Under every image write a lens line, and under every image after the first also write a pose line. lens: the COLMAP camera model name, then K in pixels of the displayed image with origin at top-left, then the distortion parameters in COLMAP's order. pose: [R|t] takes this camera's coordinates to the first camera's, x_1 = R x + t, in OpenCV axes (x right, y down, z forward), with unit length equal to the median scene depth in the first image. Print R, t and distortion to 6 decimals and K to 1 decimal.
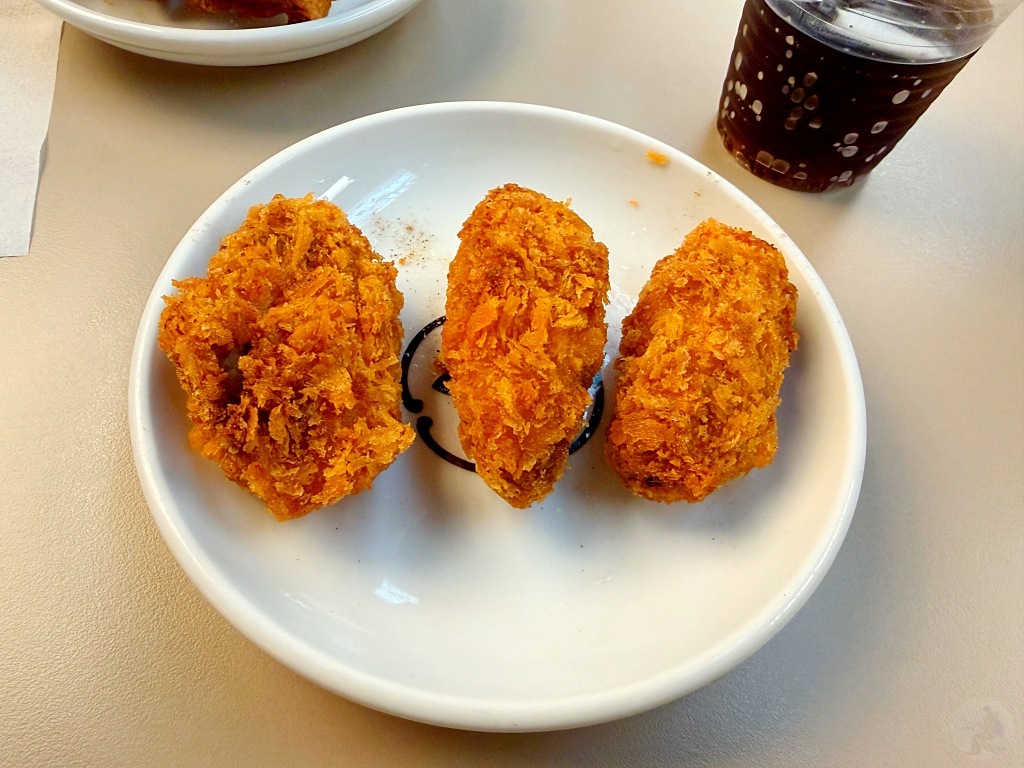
lens RADIAL K [[716.3, 0, 512.3], [0, 716.3, 385.6], [0, 0, 1]] dist [0.001689, 0.000196]
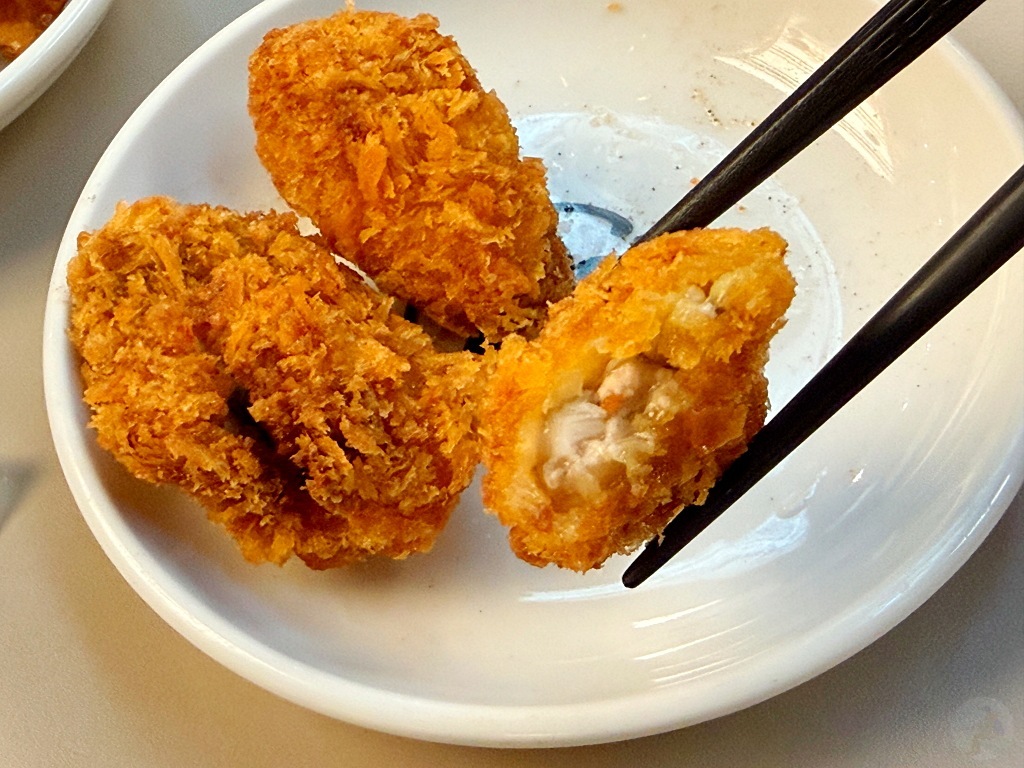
lens RADIAL K [[1462.8, 0, 511.6], [0, 1462.8, 383.5], [0, 0, 1]] dist [-0.021447, 0.000000]
pose [[0.762007, -0.627757, 0.158956, -0.398376], [0.625518, 0.777050, 0.070144, 0.003198], [-0.167551, 0.045980, 0.984791, -0.523340]]
